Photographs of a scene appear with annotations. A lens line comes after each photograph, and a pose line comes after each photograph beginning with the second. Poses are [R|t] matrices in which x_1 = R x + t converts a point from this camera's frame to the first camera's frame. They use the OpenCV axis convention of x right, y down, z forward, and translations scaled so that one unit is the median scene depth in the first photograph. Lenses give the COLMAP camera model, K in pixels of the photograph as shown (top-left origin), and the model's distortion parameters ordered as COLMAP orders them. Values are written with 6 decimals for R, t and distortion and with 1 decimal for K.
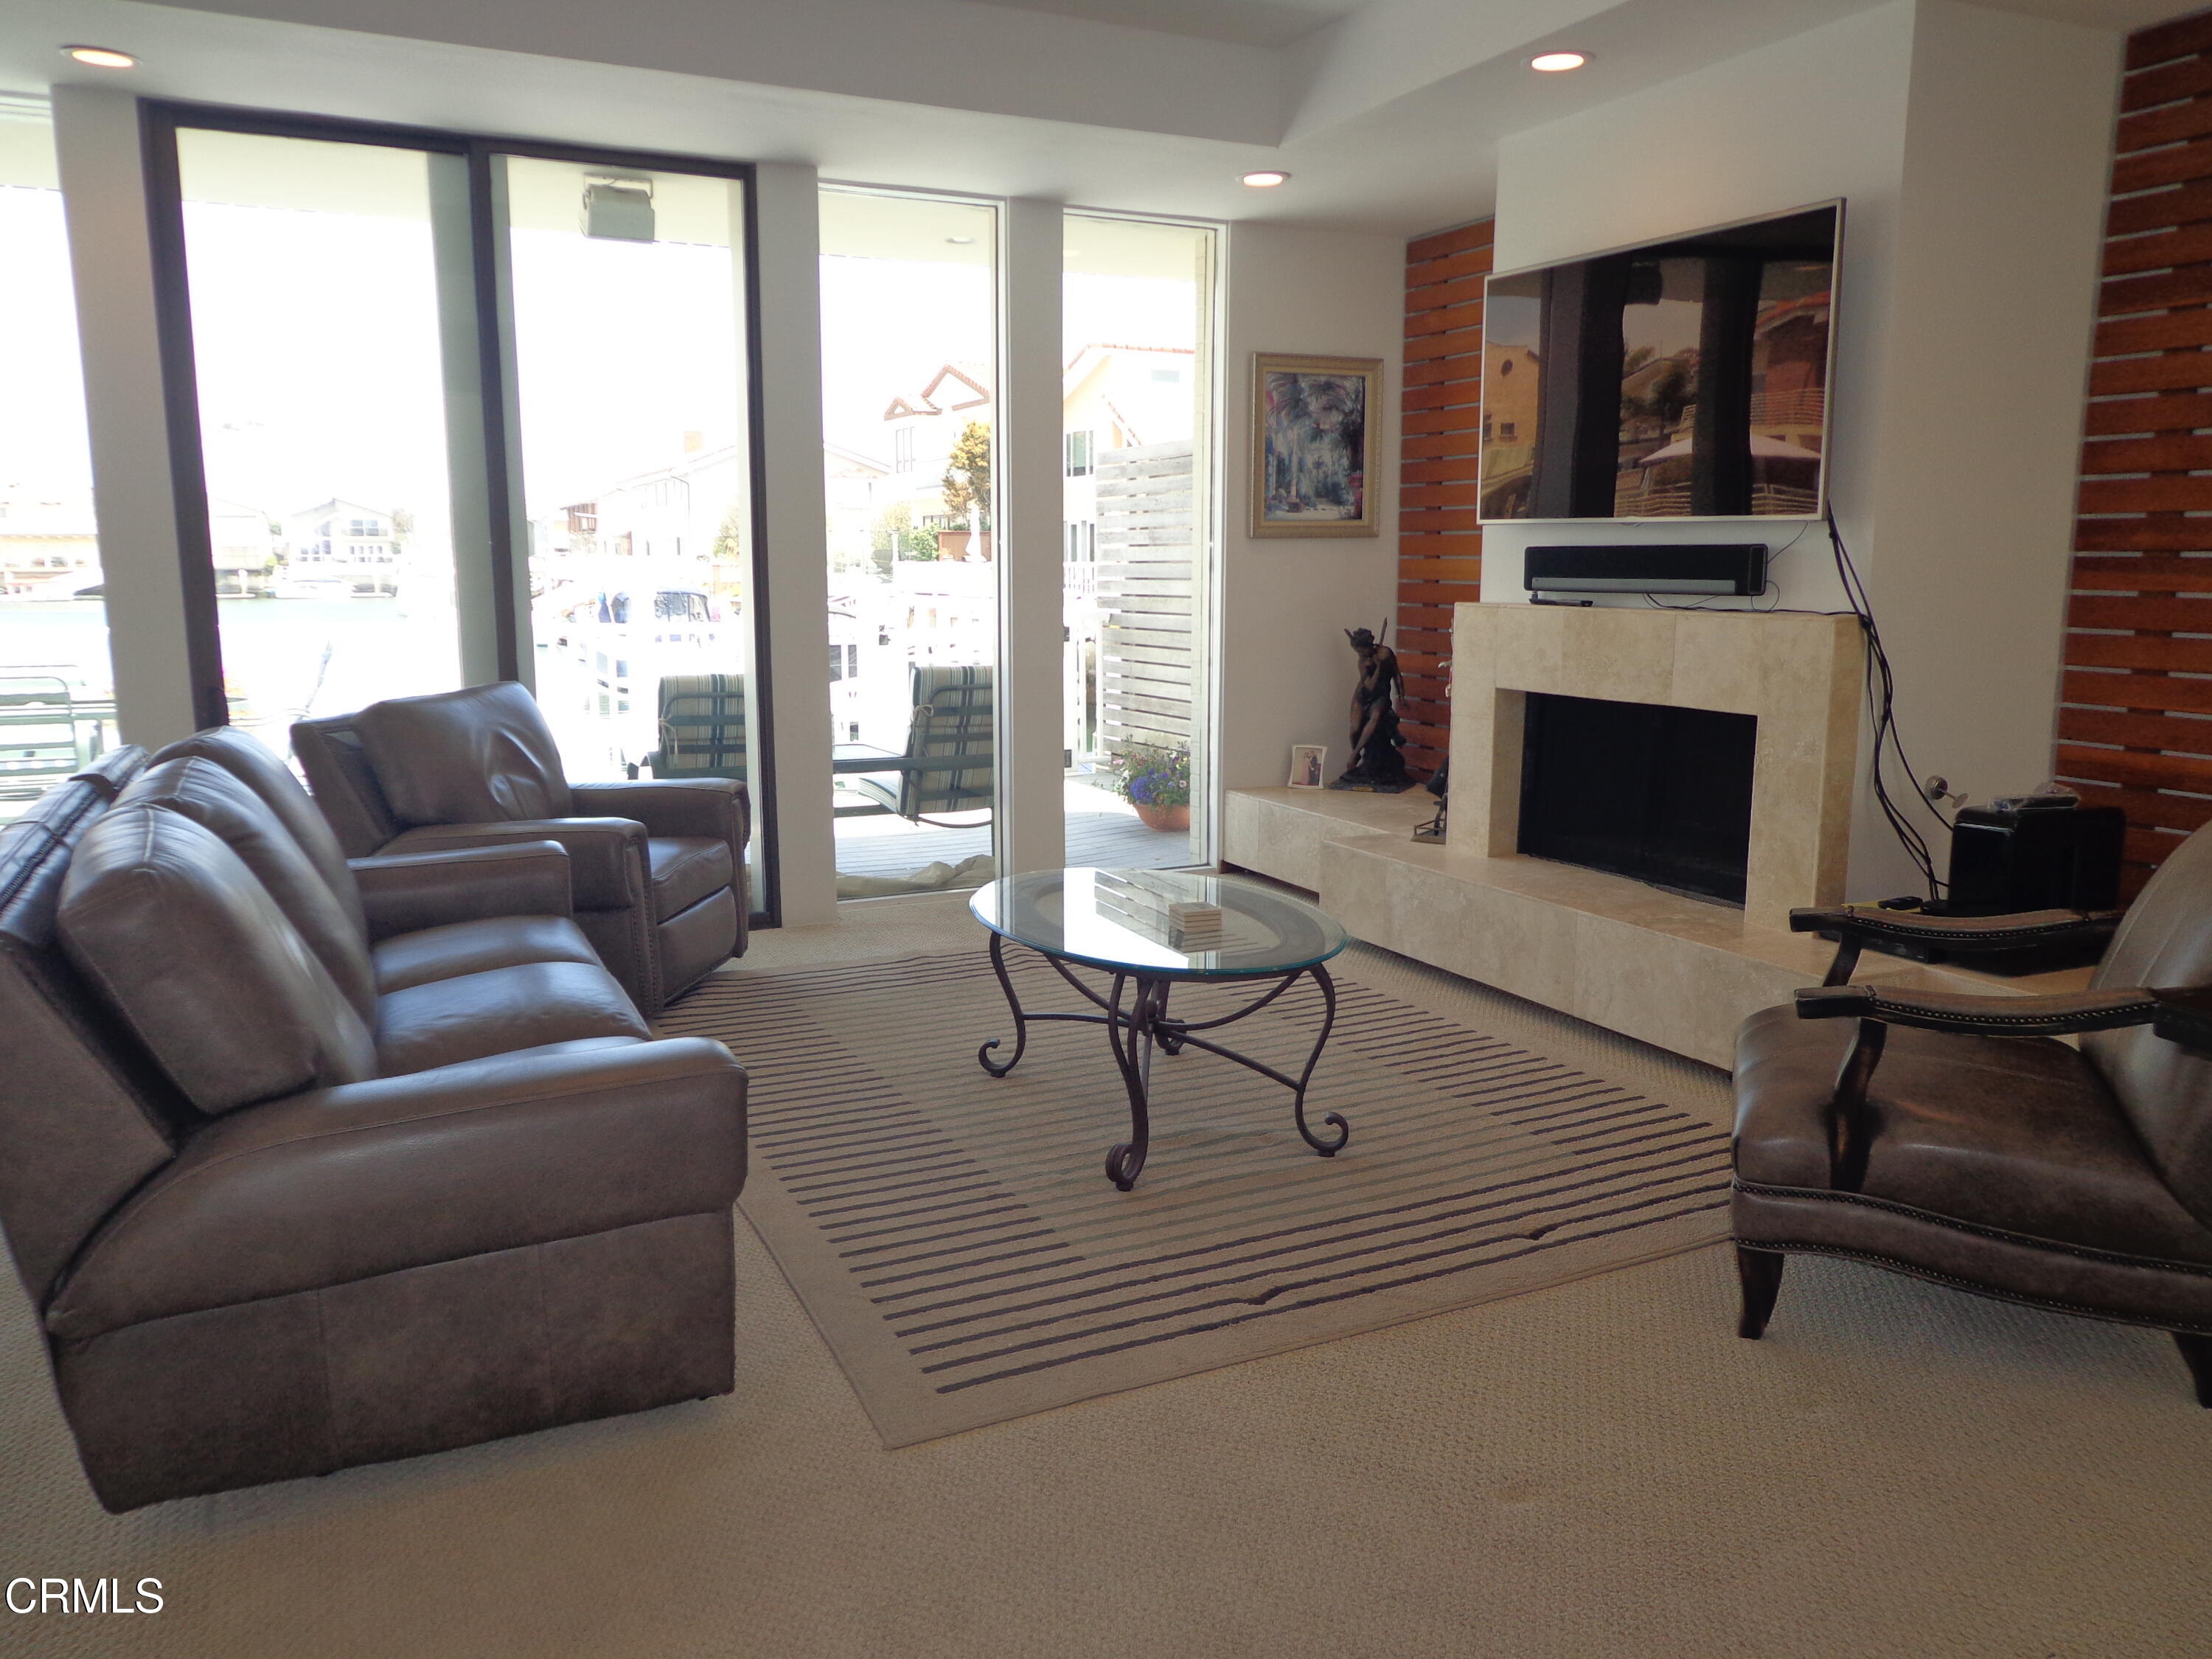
lens RADIAL K [[1623.2, 0, 1097.2], [0, 1623.2, 822.9], [0, 0, 1]] dist [-0.003952, 0.008477]
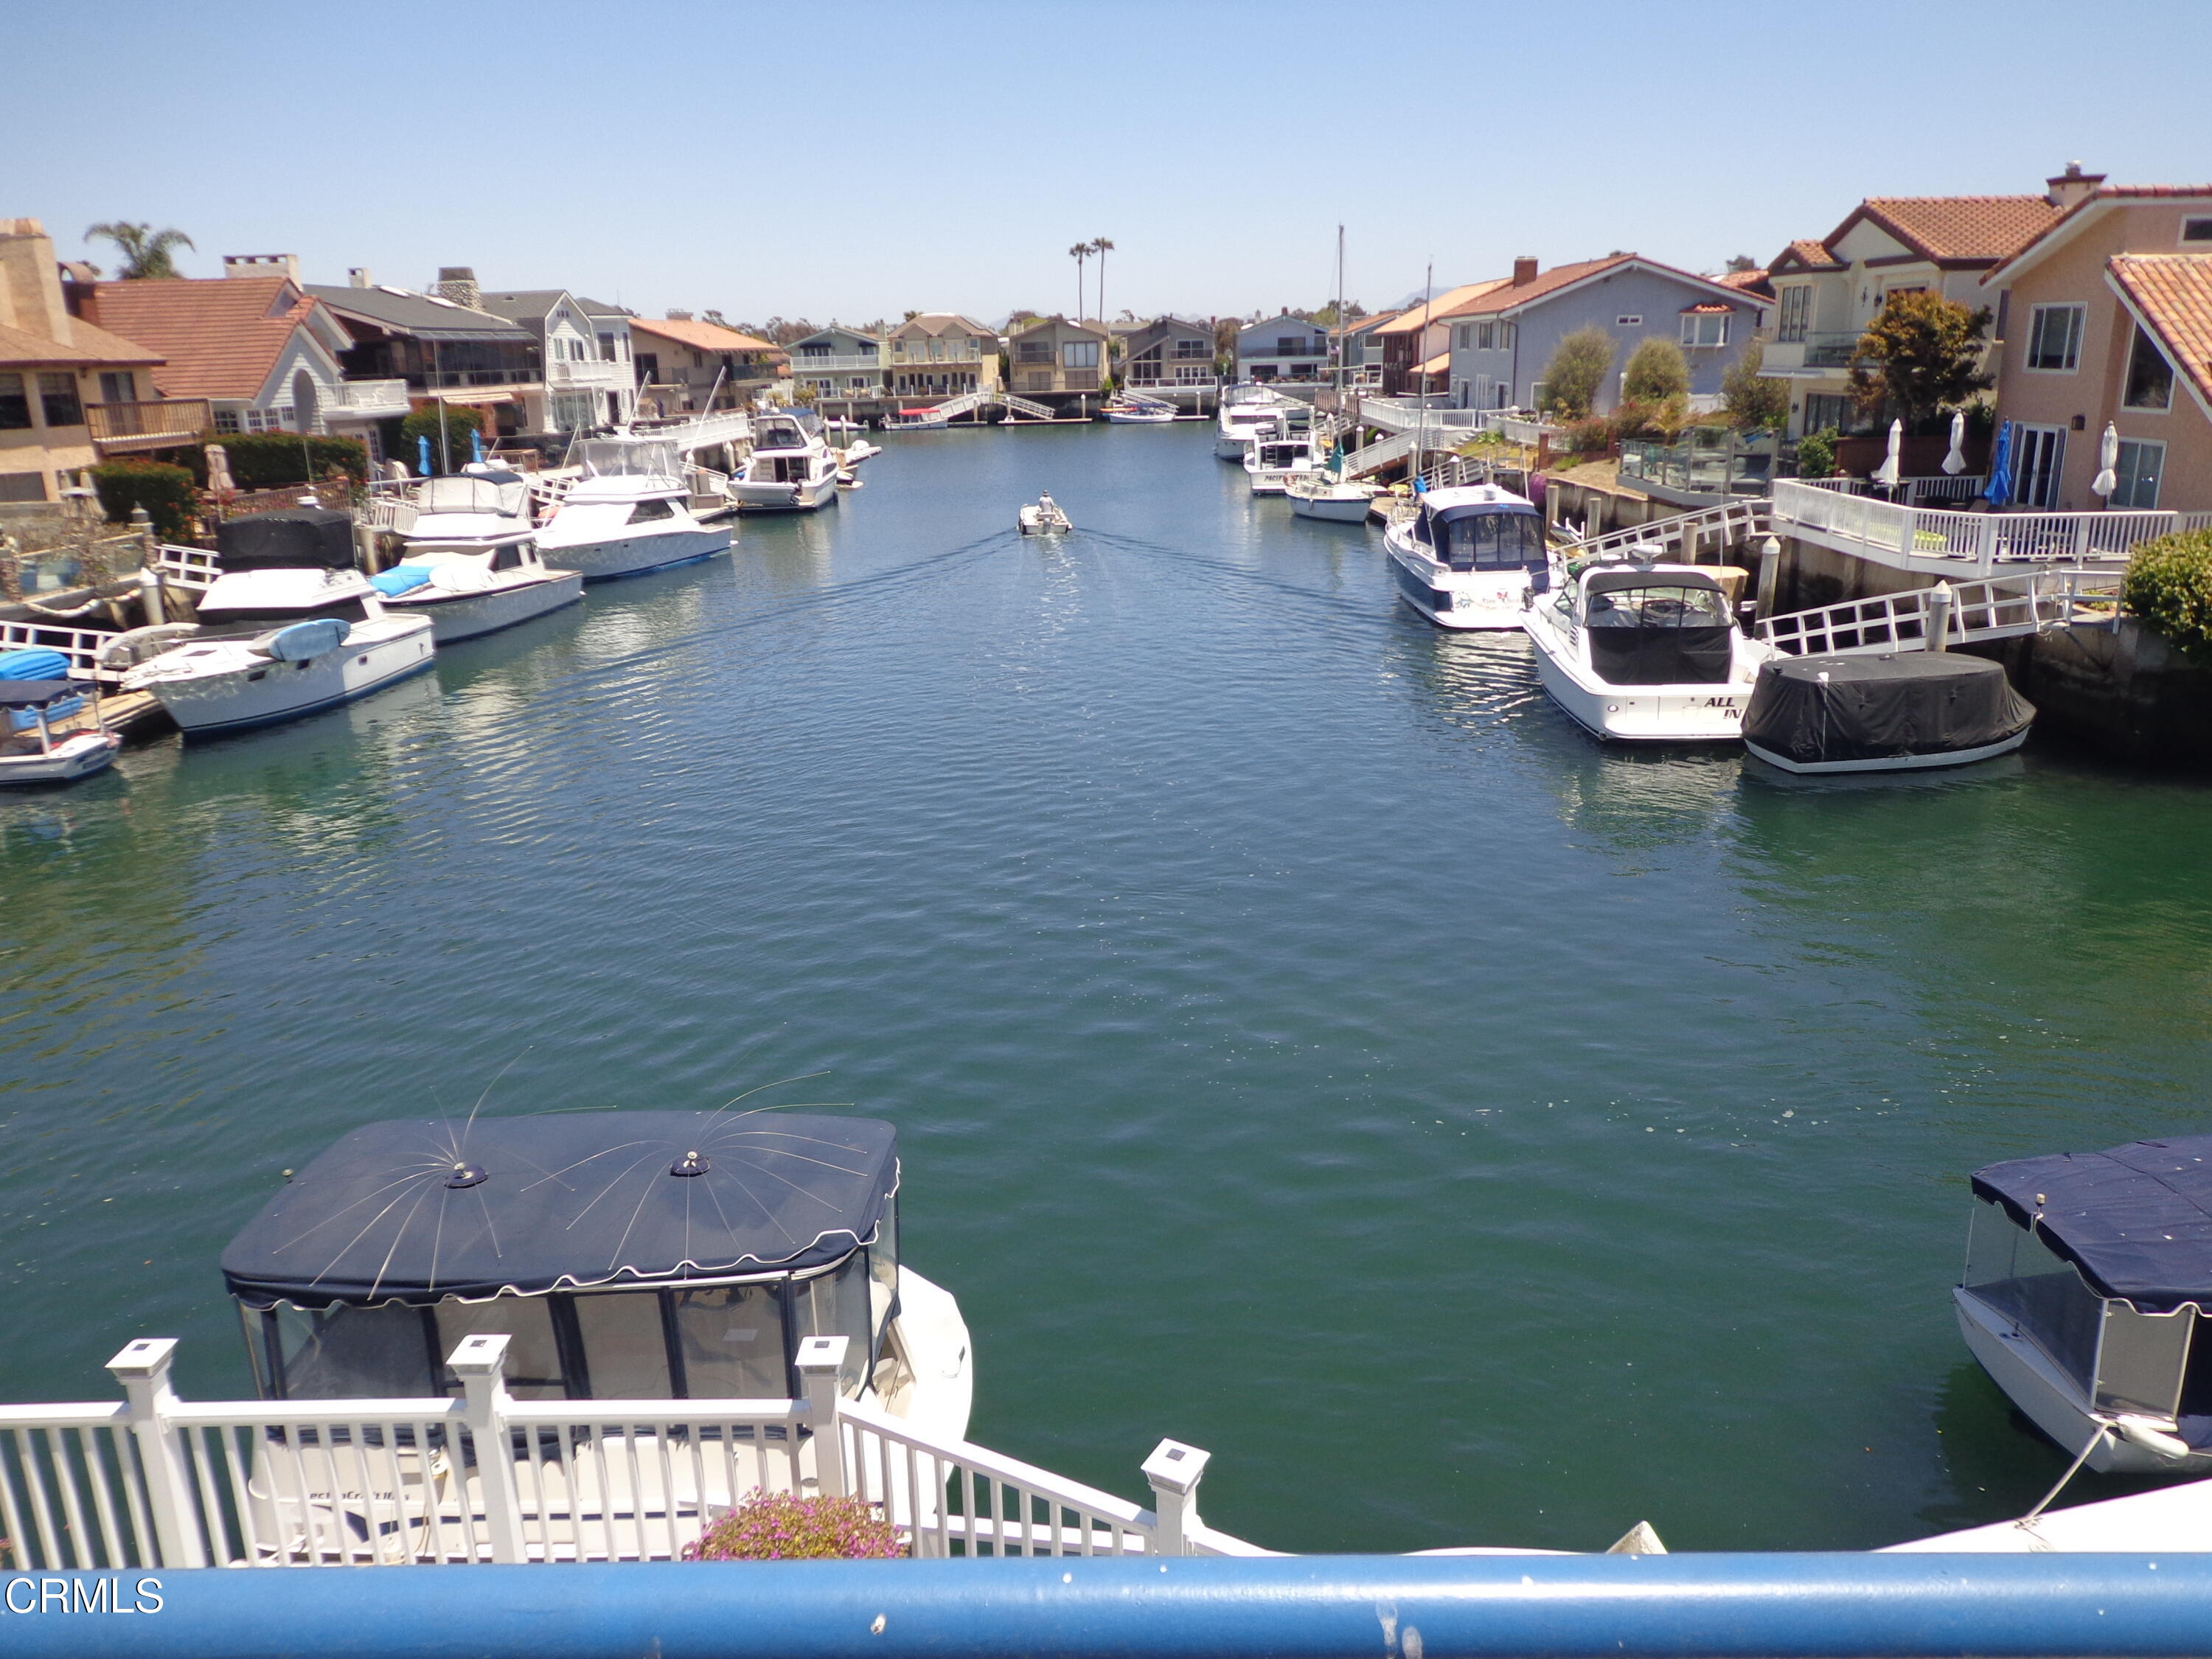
lens RADIAL K [[1623.2, 0, 1097.1], [0, 1623.2, 829.8], [0, 0, 1]] dist [-0.003952, 0.008477]
pose [[0.888713, 0.107382, -0.445711, -0.400885], [-0.047743, 0.988574, 0.142973, -0.779713], [0.455971, -0.105782, 0.883686, 0.969192]]
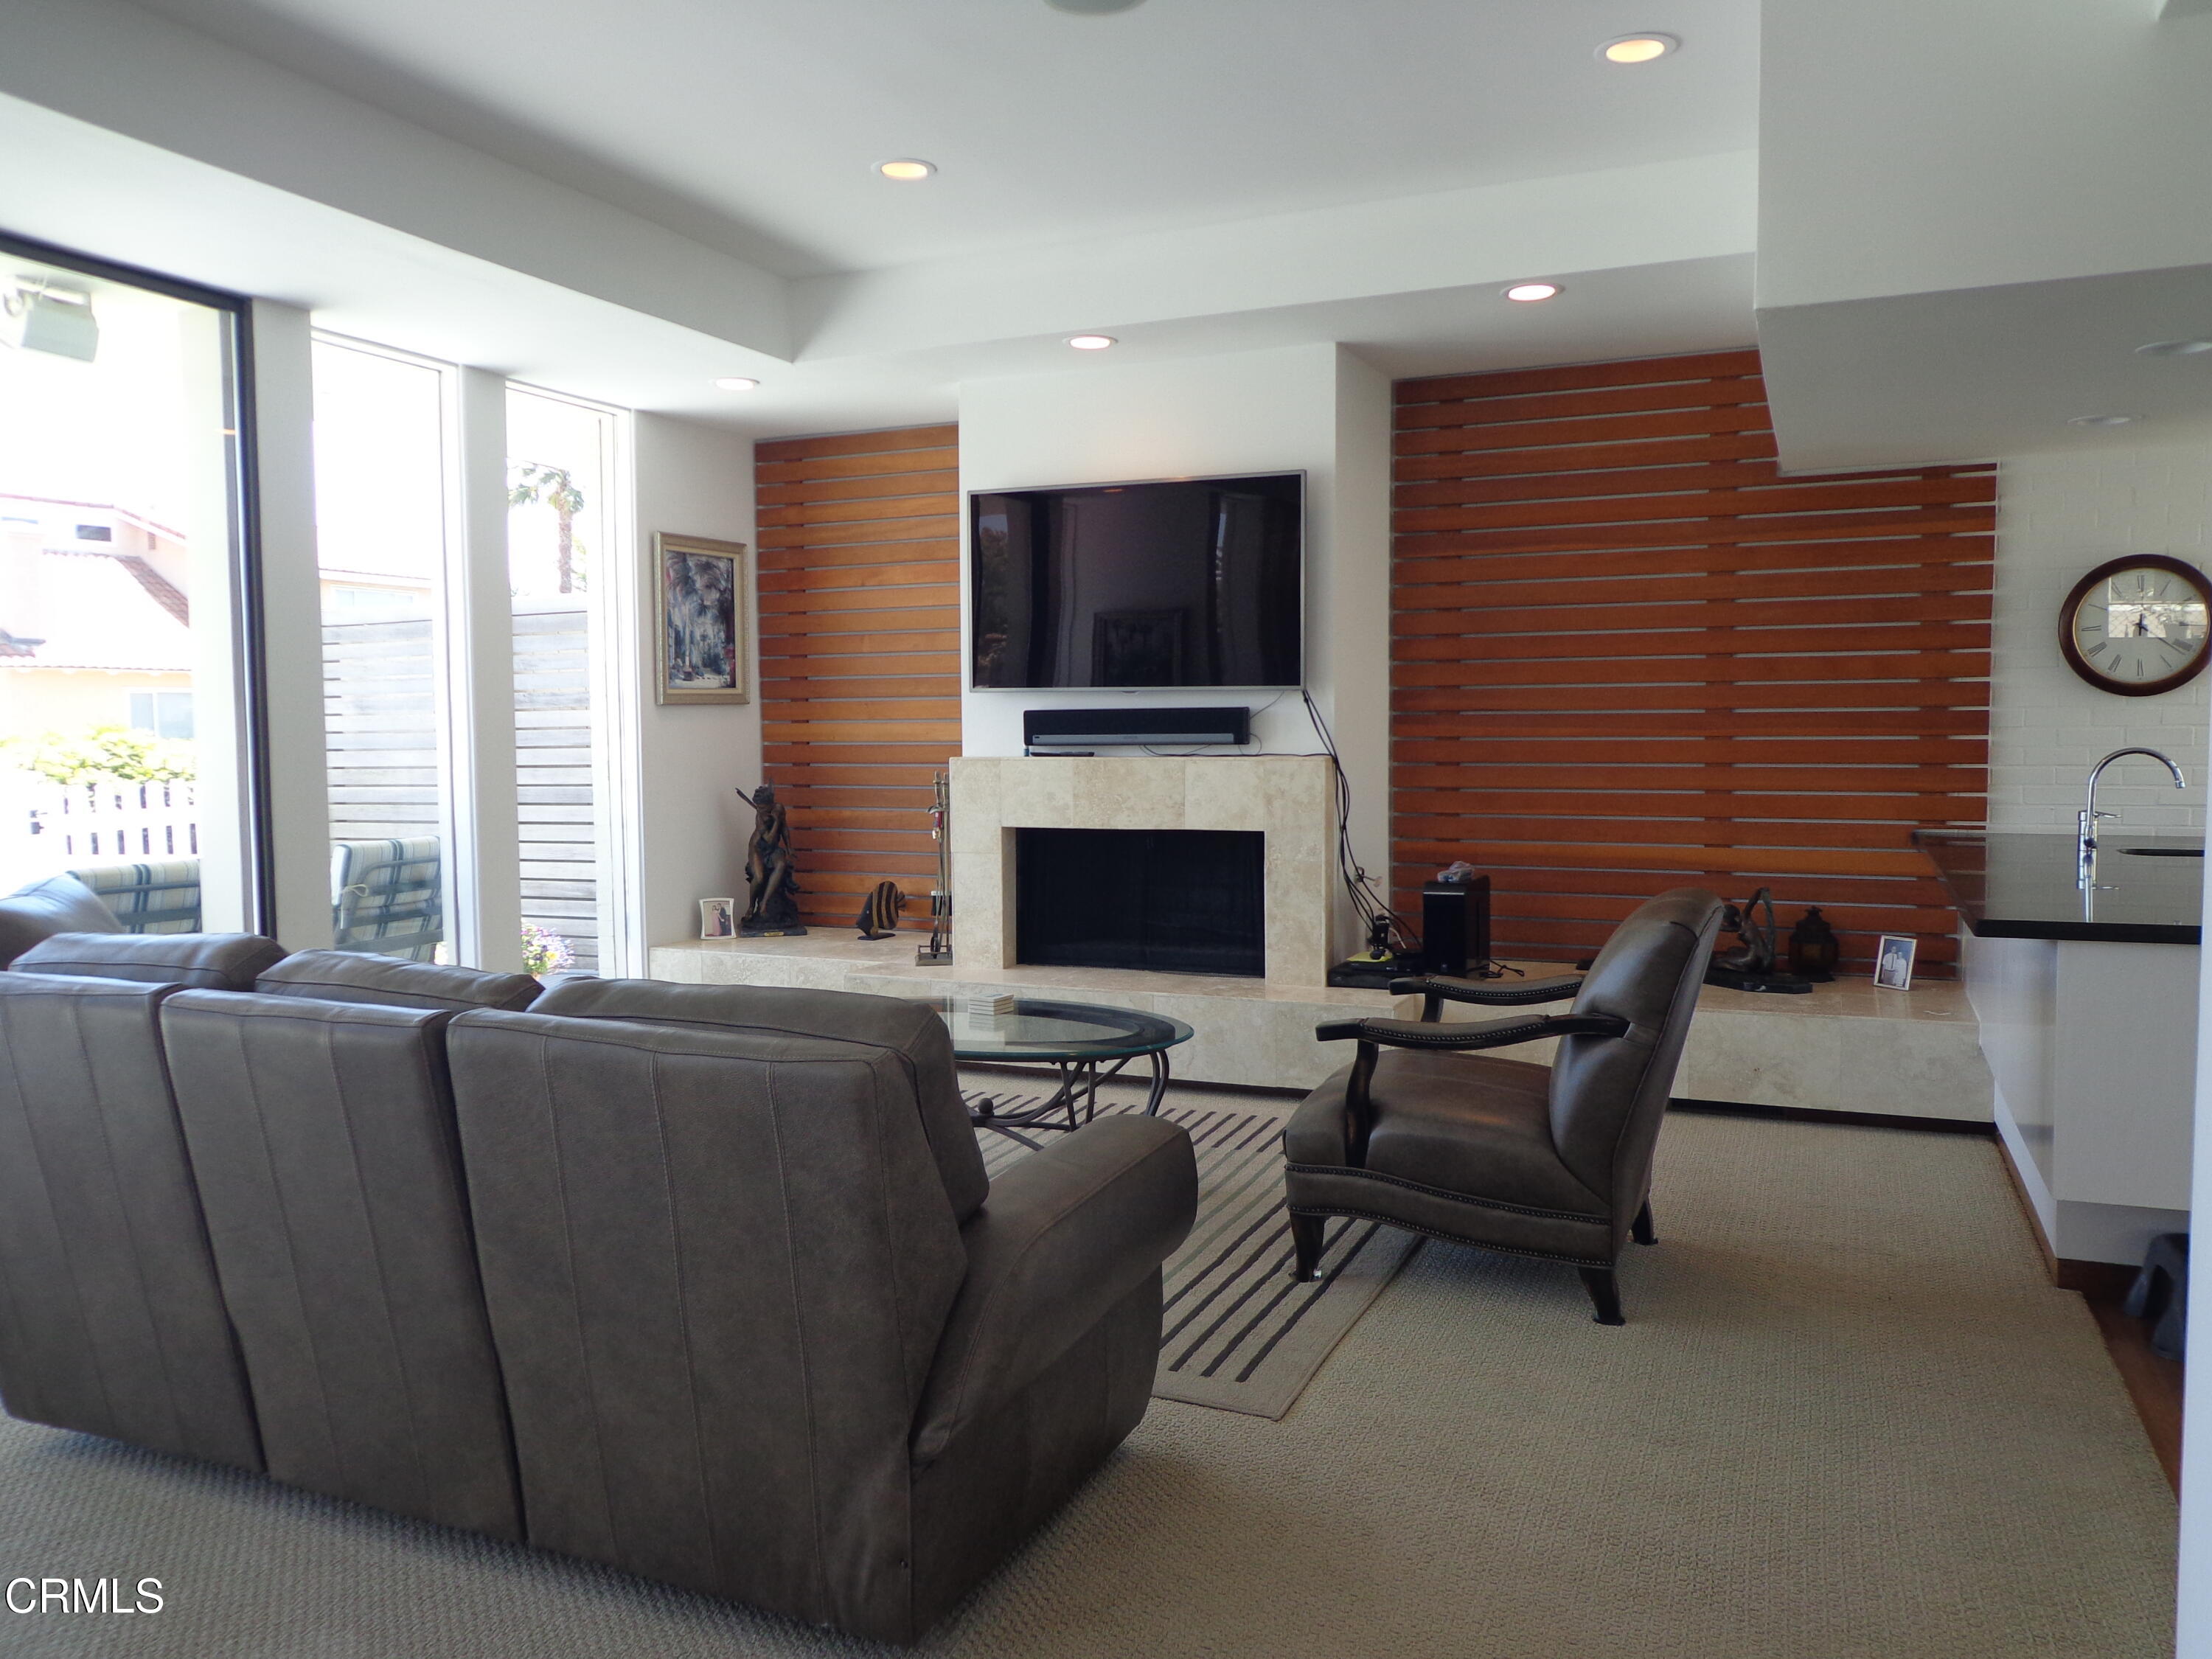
lens RADIAL K [[1623.2, 0, 1097.3], [0, 1623.2, 816.5], [0, 0, 1]] dist [-0.003952, 0.008477]
pose [[0.761987, -0.044578, 0.646056, -0.440164], [0.113690, 0.991342, -0.065689, -0.003534], [-0.637535, 0.123505, 0.760458, 0.037637]]
